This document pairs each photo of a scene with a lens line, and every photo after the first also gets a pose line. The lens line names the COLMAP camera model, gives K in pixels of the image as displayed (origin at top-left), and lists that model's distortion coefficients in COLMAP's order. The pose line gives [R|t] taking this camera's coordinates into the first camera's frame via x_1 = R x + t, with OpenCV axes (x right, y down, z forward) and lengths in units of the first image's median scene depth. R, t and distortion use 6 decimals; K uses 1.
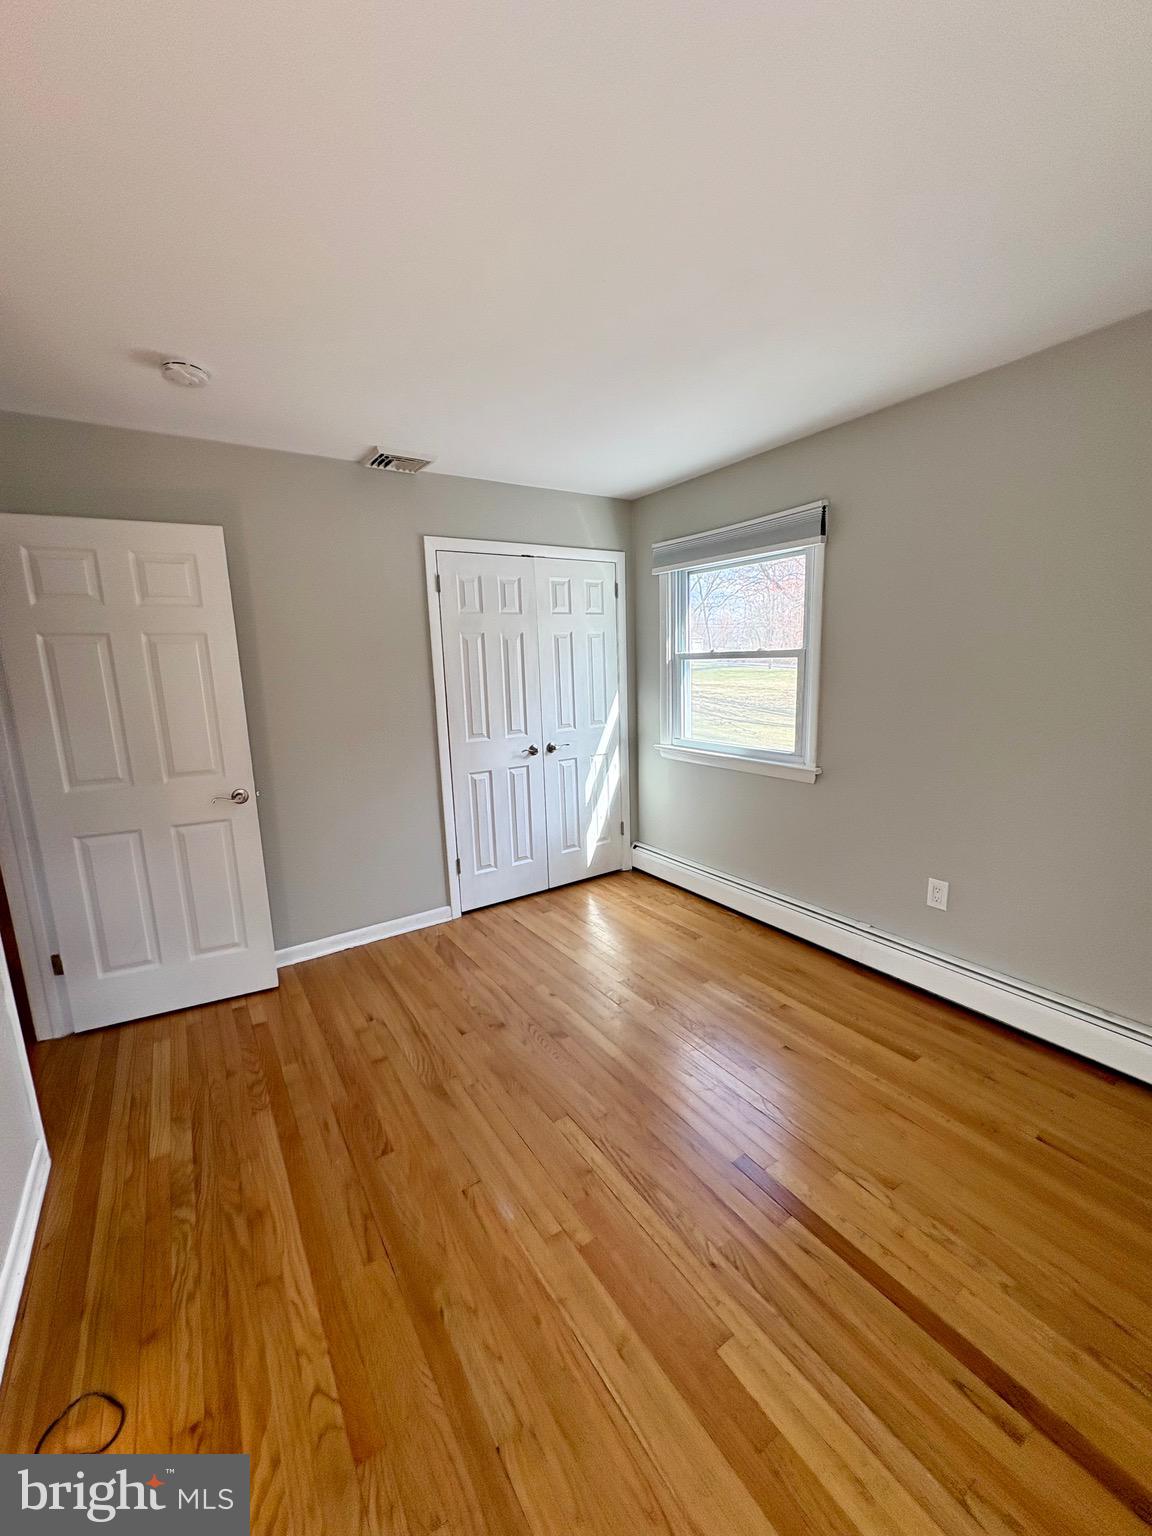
lens RADIAL K [[611.5, 0, 576.0], [0, 611.5, 768.0], [0, 0, 1]] dist [0.001027, 0.000155]
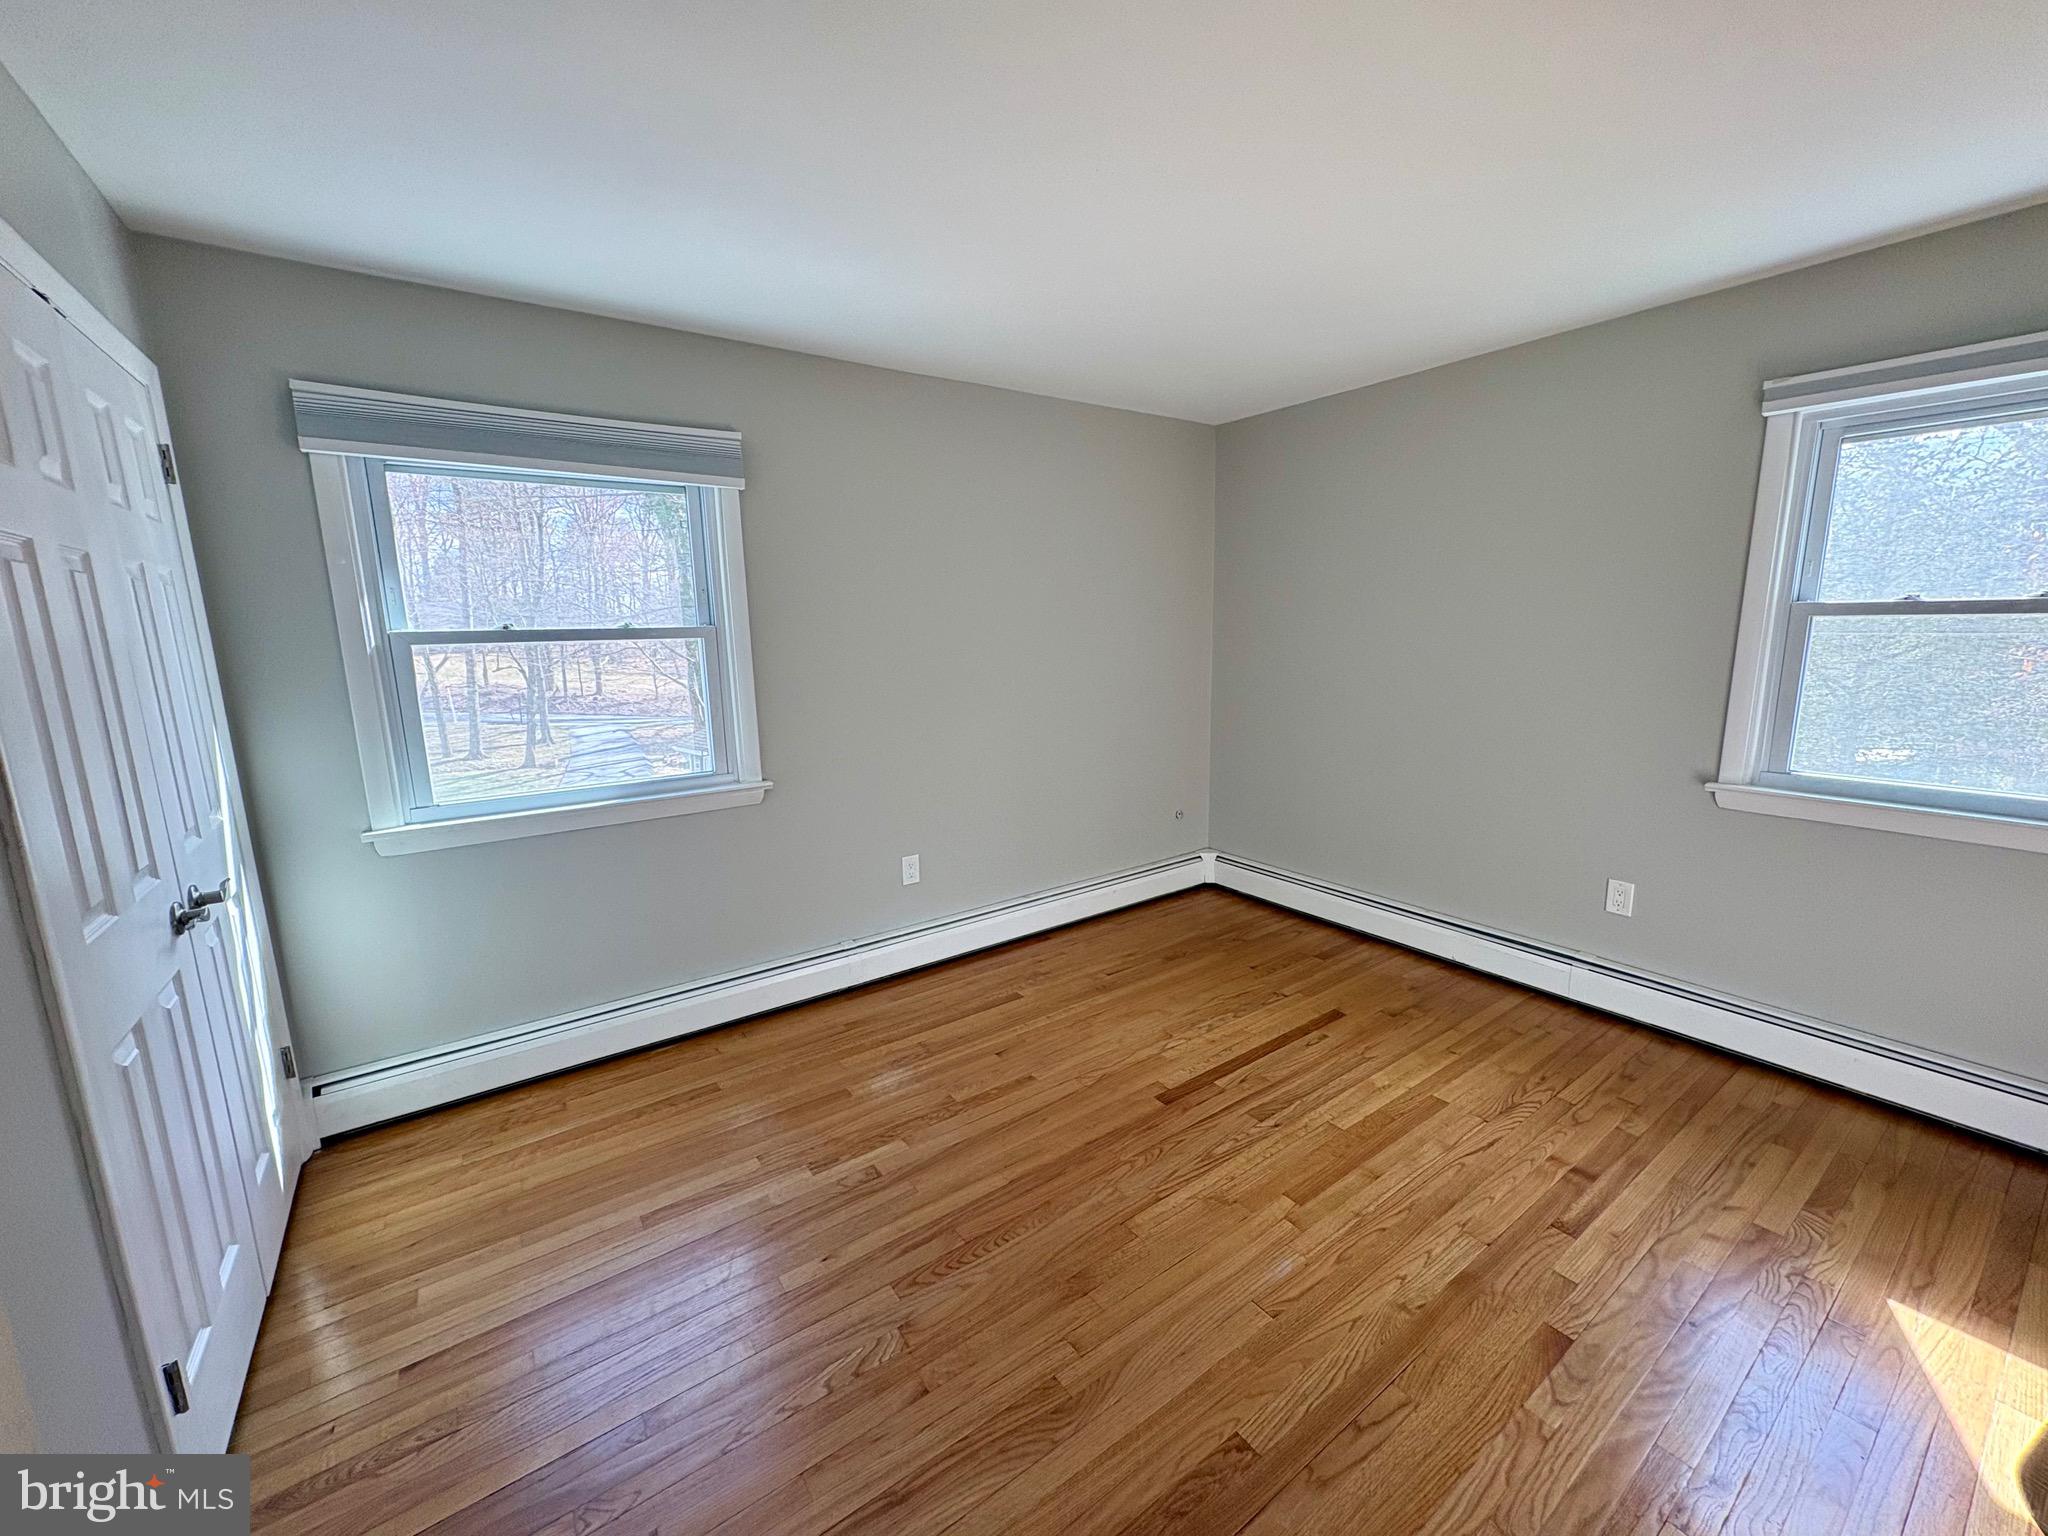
lens RADIAL K [[815.3, 0, 1024.0], [0, 815.3, 768.0], [0, 0, 1]] dist [0.001027, 0.000155]
pose [[-0.041284, -0.143644, 0.988768, -0.904263], [0.195330, 0.969356, 0.148979, -0.151722], [-0.979868, 0.199286, -0.011961, 0.992691]]
